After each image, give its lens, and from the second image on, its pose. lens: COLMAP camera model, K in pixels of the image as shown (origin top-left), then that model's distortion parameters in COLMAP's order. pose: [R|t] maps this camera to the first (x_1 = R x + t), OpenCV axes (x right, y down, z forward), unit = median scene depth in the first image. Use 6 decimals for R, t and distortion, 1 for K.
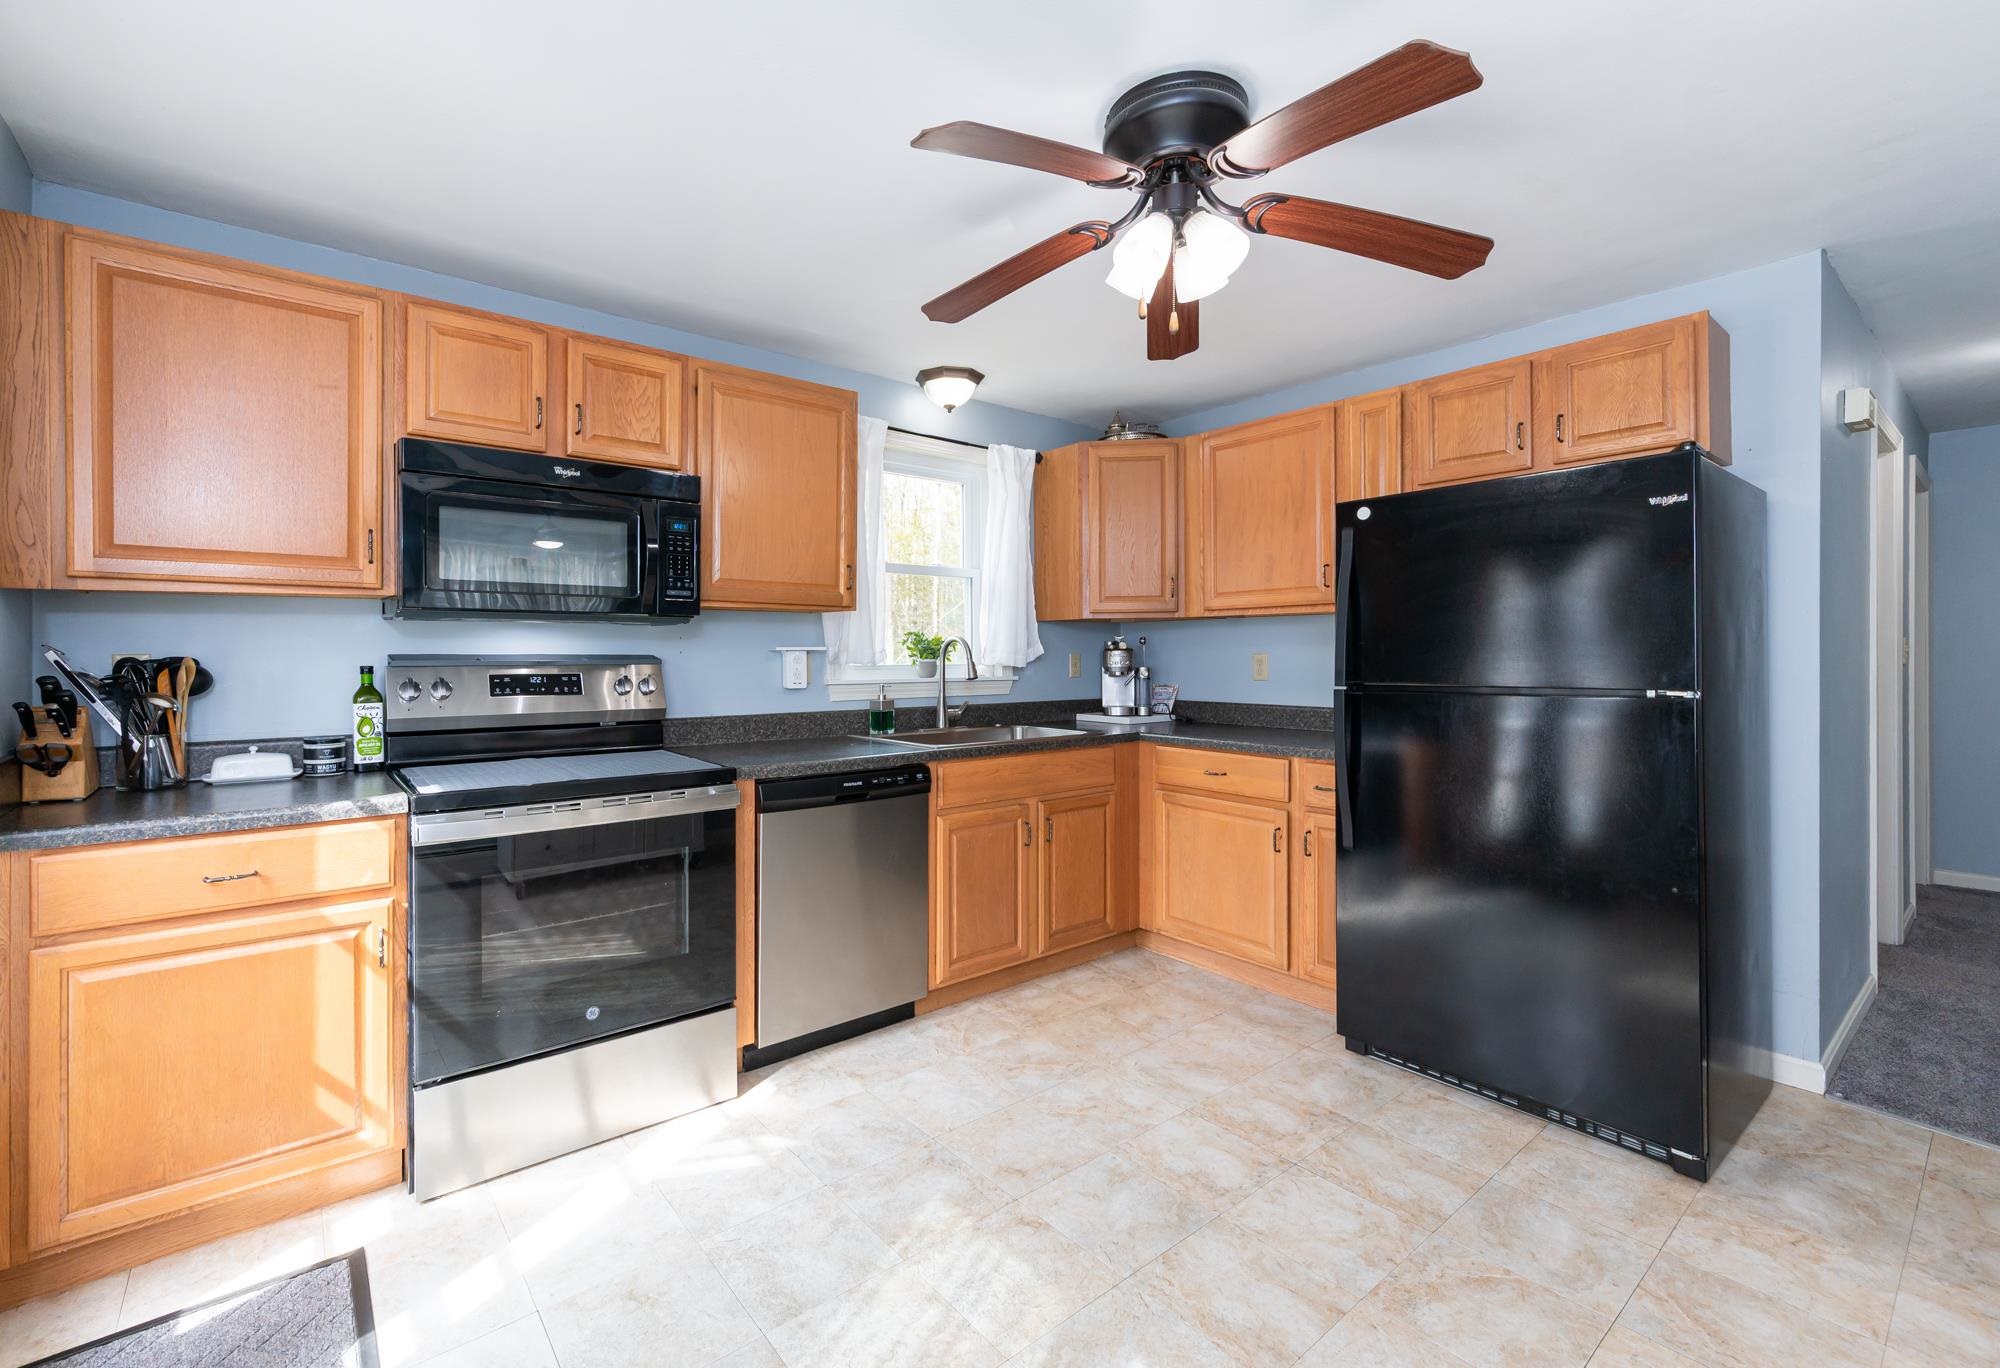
lens RADIAL K [[855.4, 0, 941.0], [0, 855.4, 660.5], [0, 0, 1]] dist [0.000459, 0.000371]
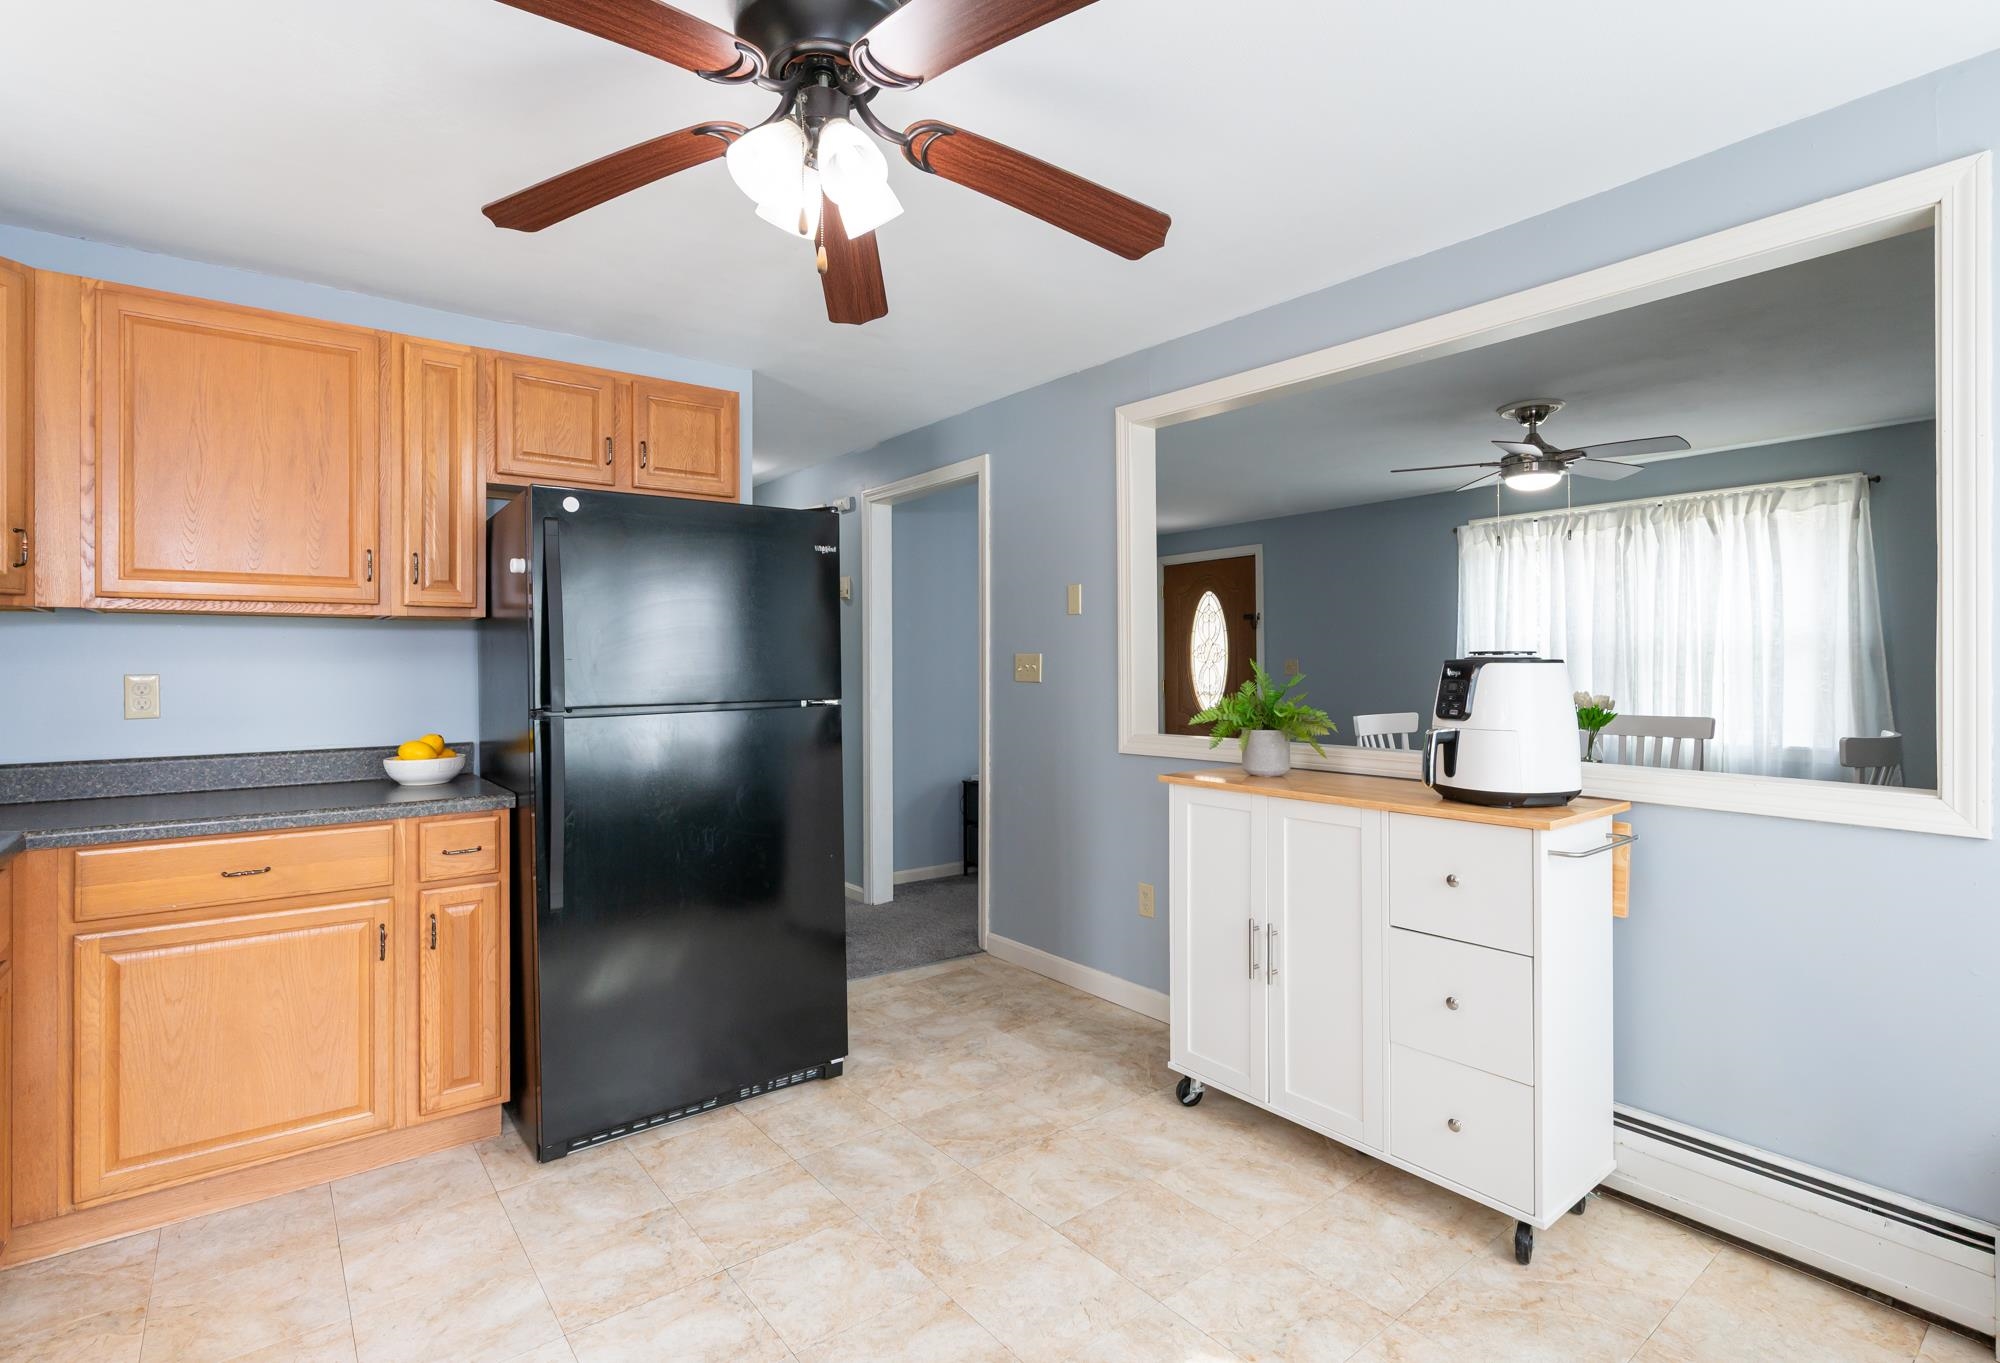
lens RADIAL K [[943.8, 0, 993.6], [0, 943.8, 662.4], [0, 0, 1]] dist [-0.001335, 0.000053]
pose [[0.007330, 0.007939, 0.999942, -0.467156], [0.013943, 0.999870, -0.008041, -0.004315], [-0.999876, 0.014001, 0.007218, 0.634830]]
